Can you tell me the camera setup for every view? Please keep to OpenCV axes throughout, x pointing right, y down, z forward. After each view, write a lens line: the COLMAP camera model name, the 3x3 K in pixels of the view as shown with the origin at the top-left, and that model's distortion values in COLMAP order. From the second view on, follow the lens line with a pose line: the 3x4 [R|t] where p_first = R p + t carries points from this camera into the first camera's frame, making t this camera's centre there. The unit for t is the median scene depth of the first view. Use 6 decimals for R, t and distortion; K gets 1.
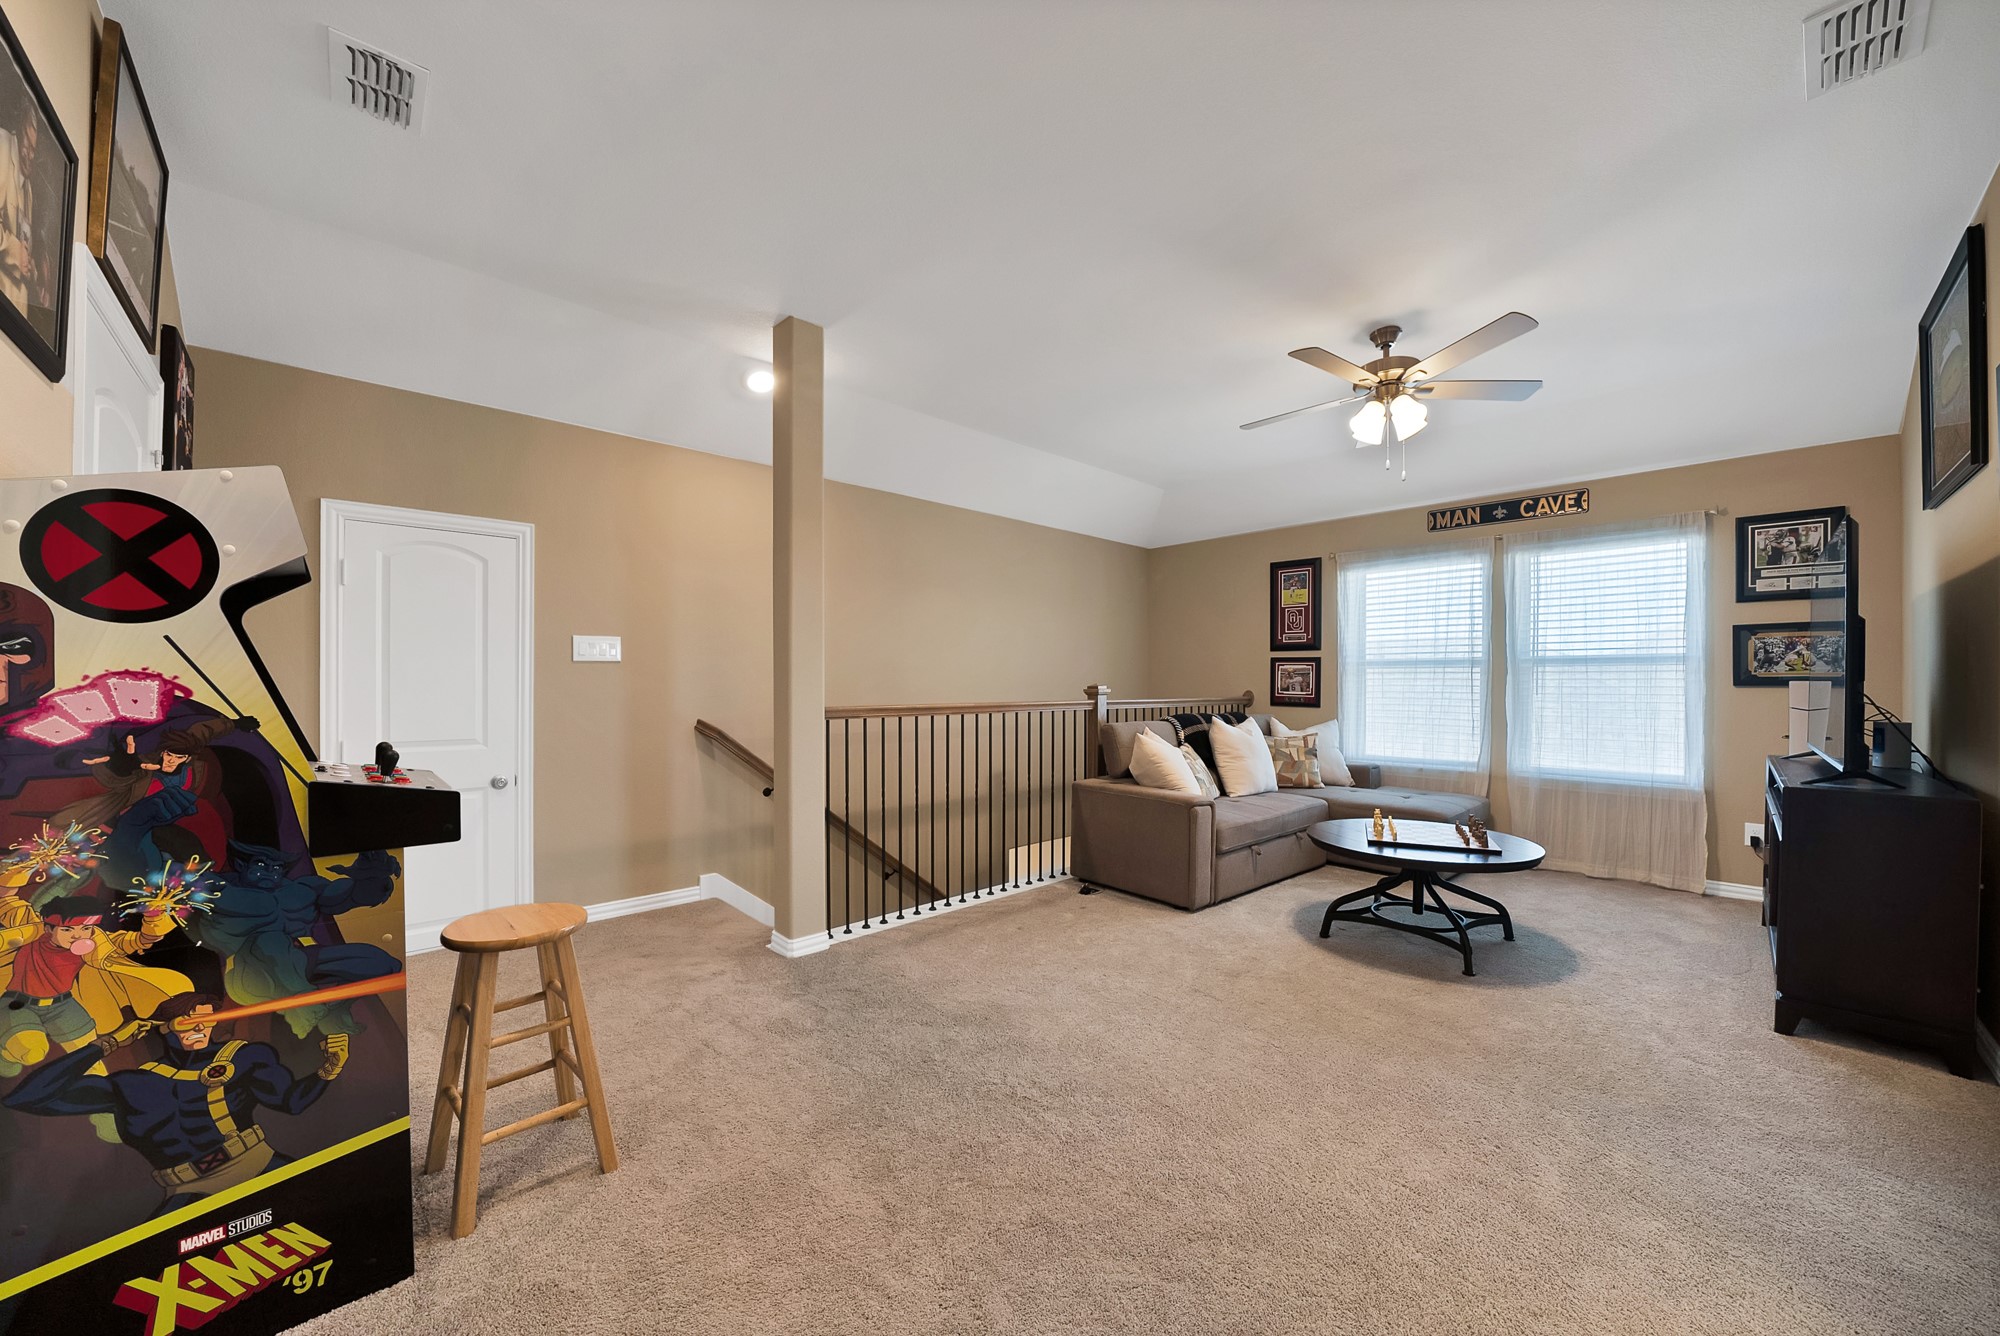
lens RADIAL K [[724.4, 0, 991.1], [0, 724.4, 678.1], [0, 0, 1]] dist [-0.019517, 0.001270]
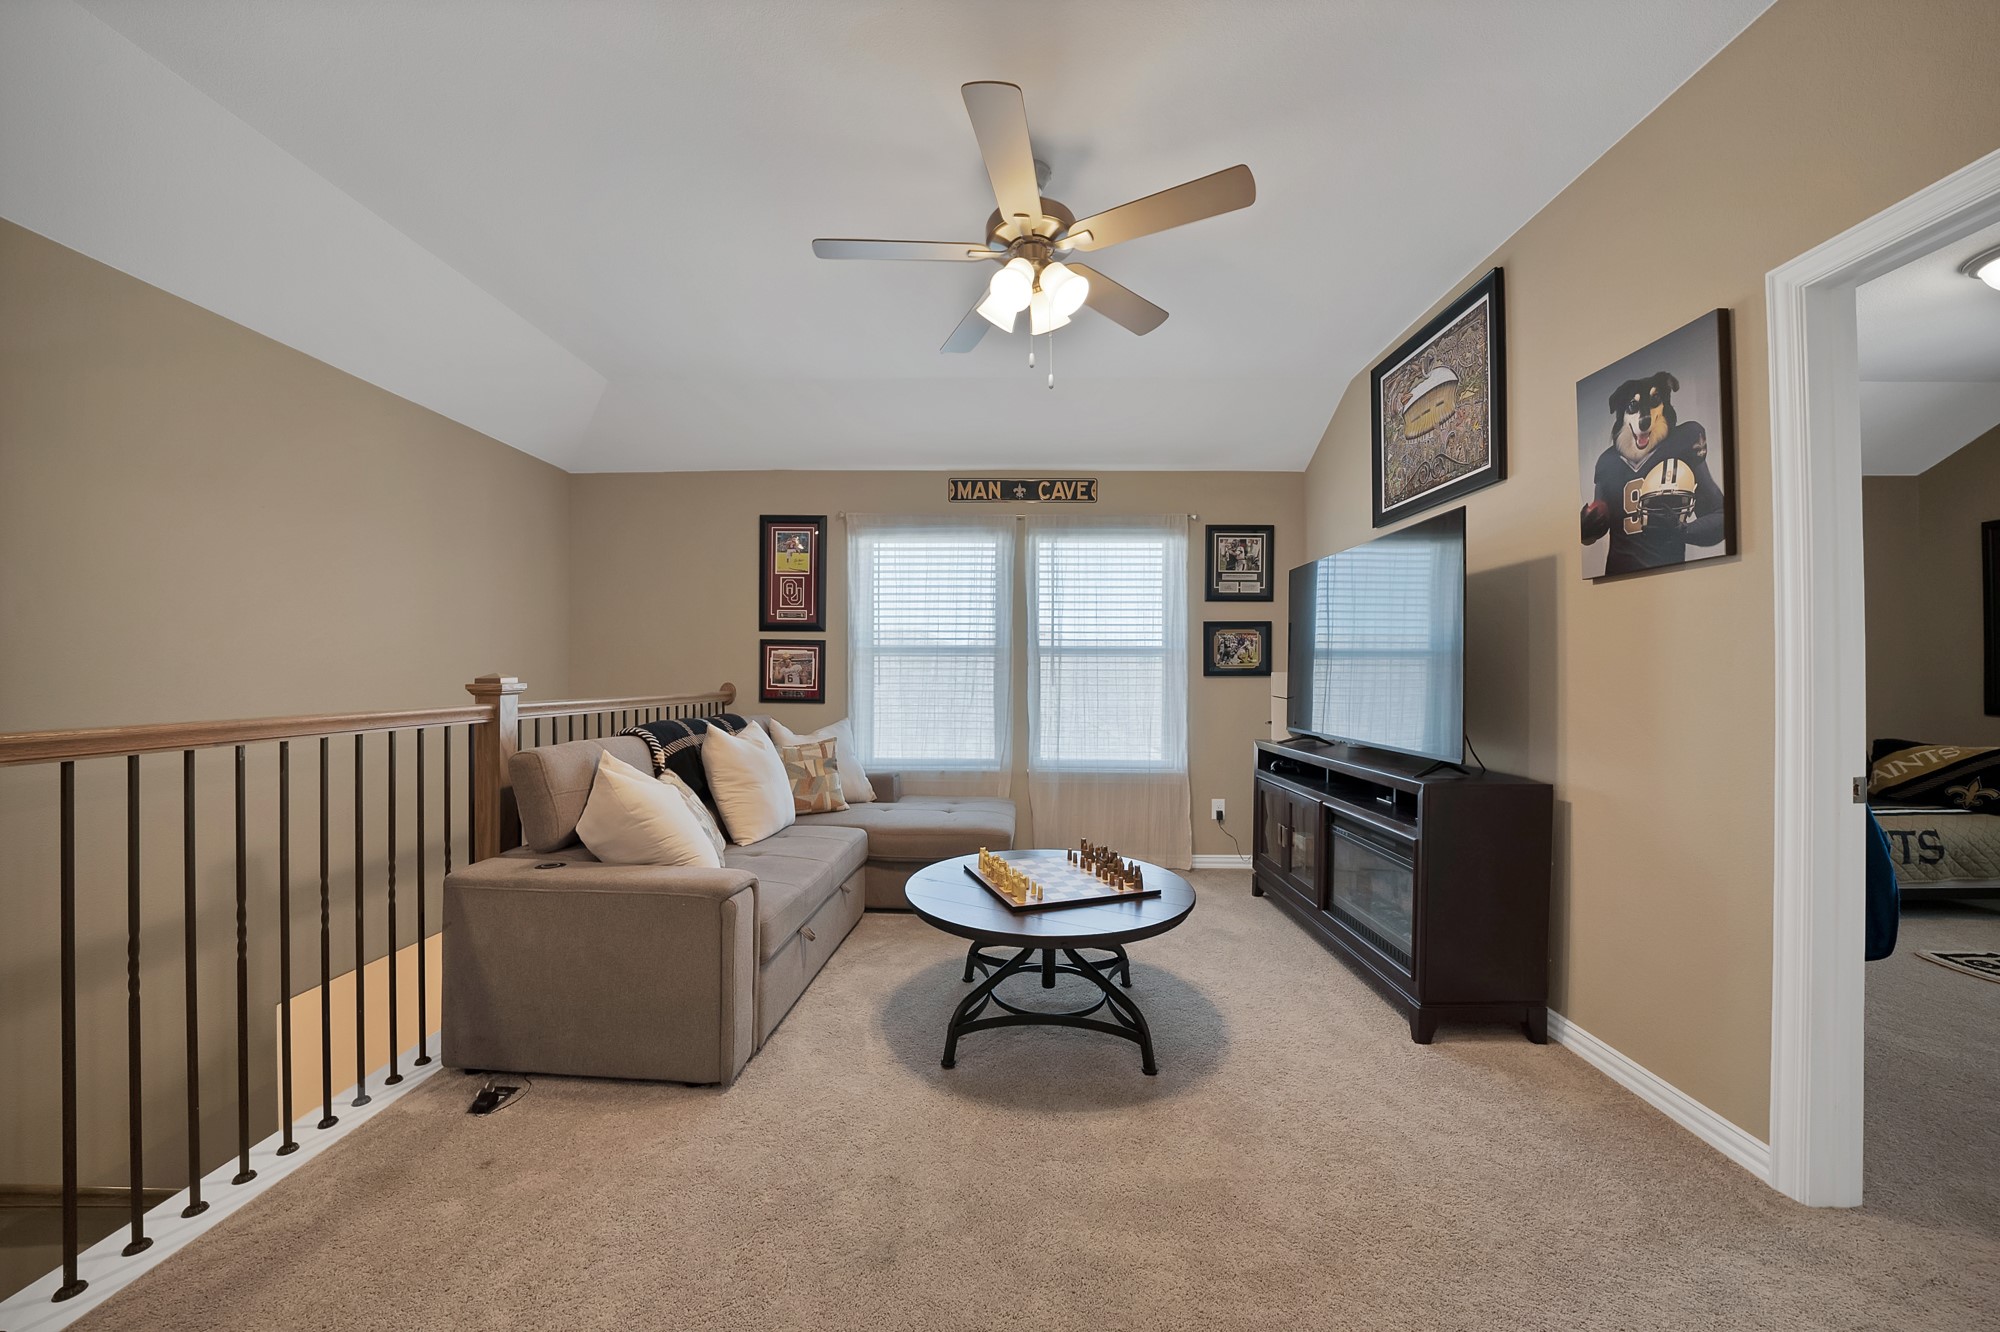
lens RADIAL K [[724.4, 0, 1023.6], [0, 724.4, 675.3], [0, 0, 1]] dist [-0.019517, 0.001270]
pose [[0.680421, -0.001203, 0.732821, 0.025760], [-0.007226, 0.999939, 0.008350, 0.001723], [-0.732786, -0.010977, 0.680370, 0.399723]]
